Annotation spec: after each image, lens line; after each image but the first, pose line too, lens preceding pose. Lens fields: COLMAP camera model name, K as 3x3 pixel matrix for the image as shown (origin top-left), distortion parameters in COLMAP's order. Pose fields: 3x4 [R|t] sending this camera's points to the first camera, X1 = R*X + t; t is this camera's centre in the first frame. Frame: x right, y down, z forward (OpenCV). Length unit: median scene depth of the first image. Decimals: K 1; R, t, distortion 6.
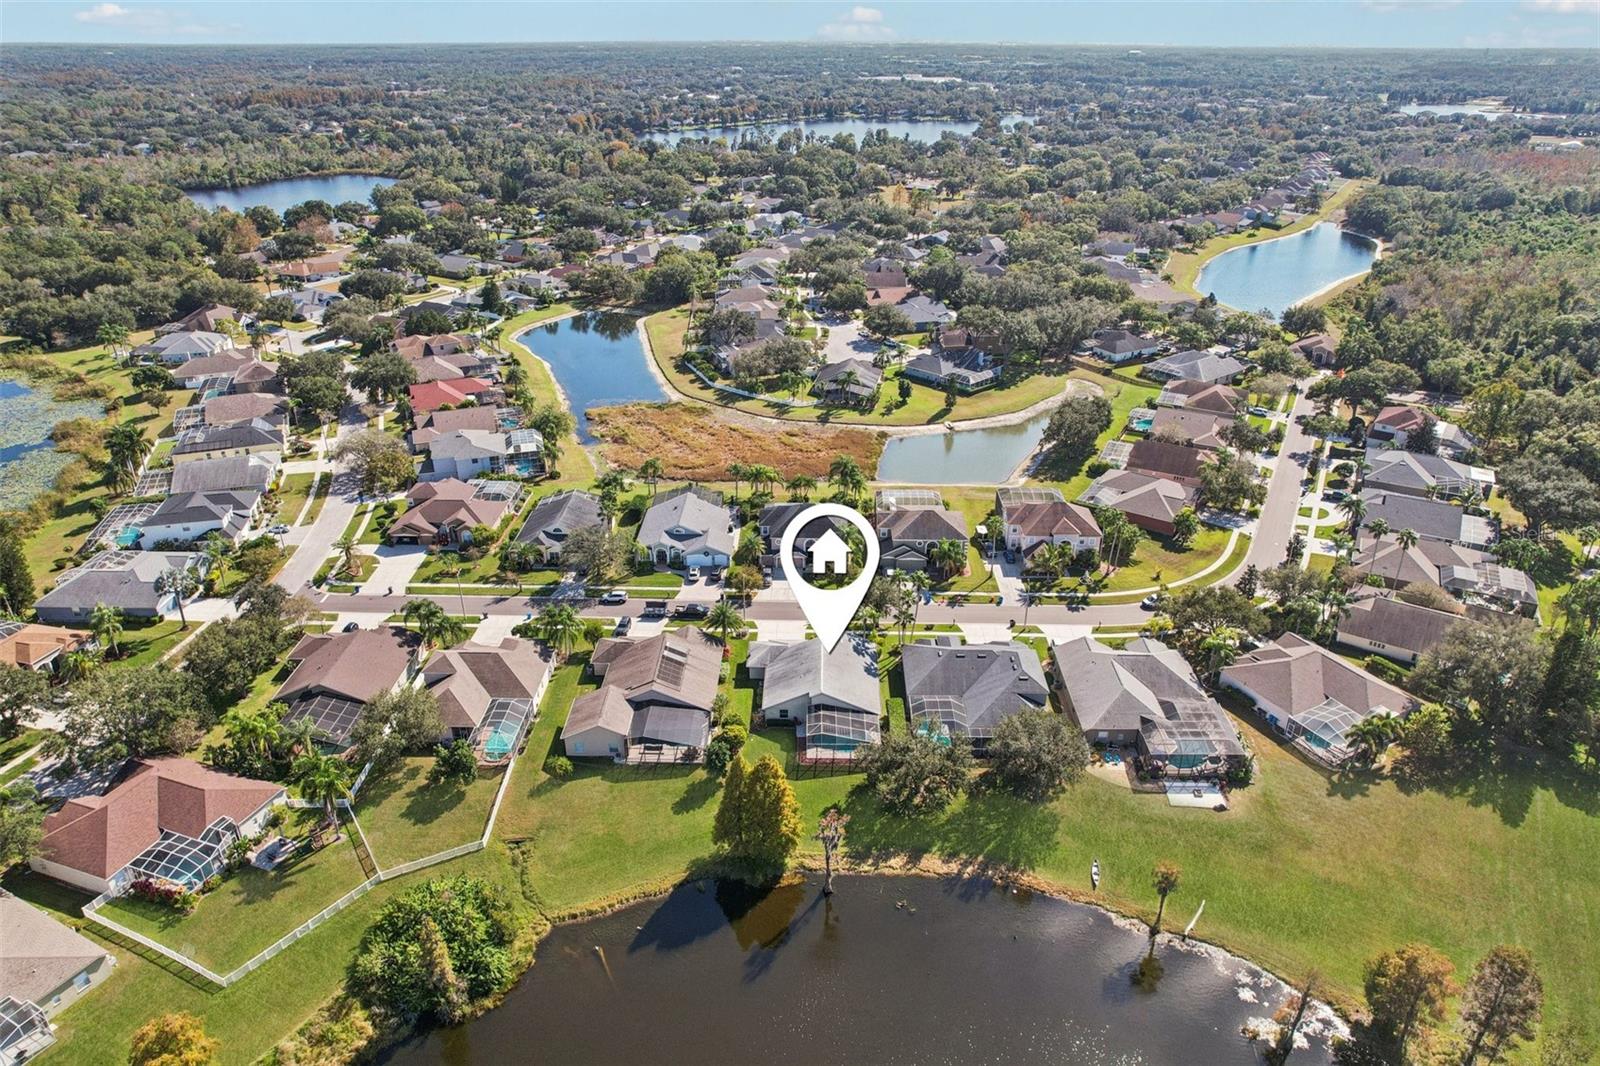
lens RADIAL K [[1009.1, 0, 800.0], [0, 1009.1, 533.0], [0, 0, 1]] dist [-0.070994, 0.058080]
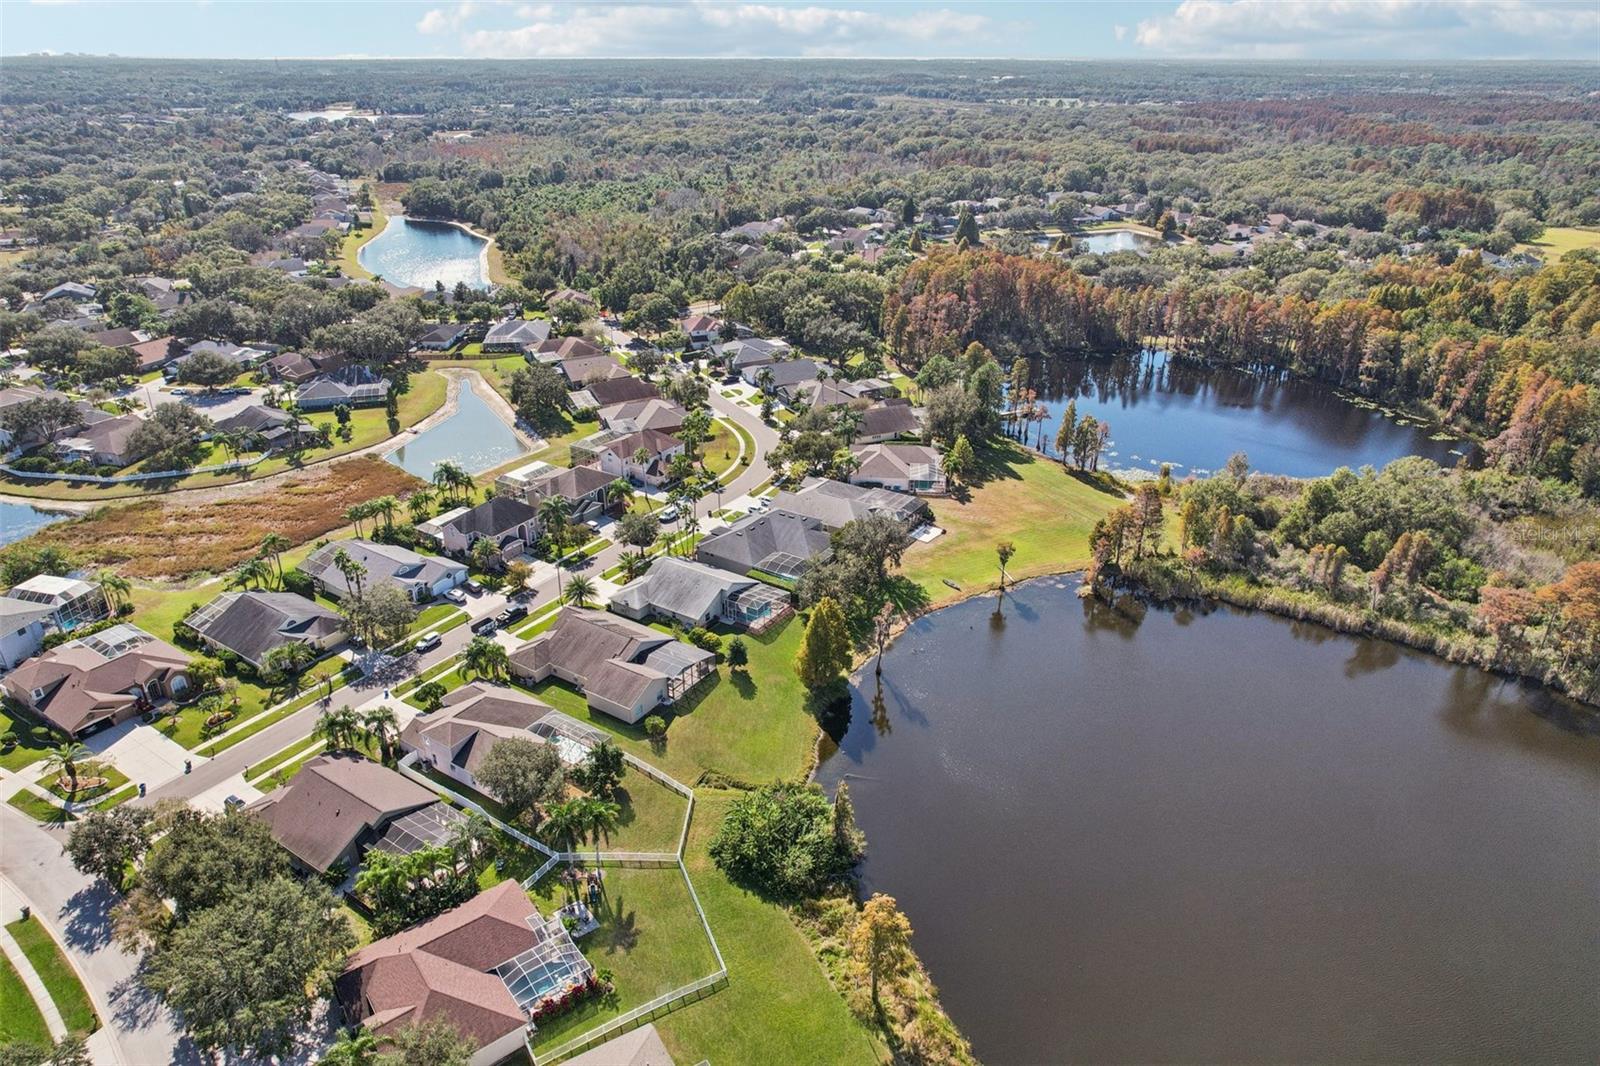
lens RADIAL K [[1009.1, 0, 800.0], [0, 1009.1, 533.0], [0, 0, 1]] dist [-0.070994, 0.058080]
pose [[0.540834, -0.366522, 0.757073, -0.822857], [0.374310, 0.910909, 0.173601, -0.075940], [-0.753253, 0.189491, 0.629843, 0.153172]]
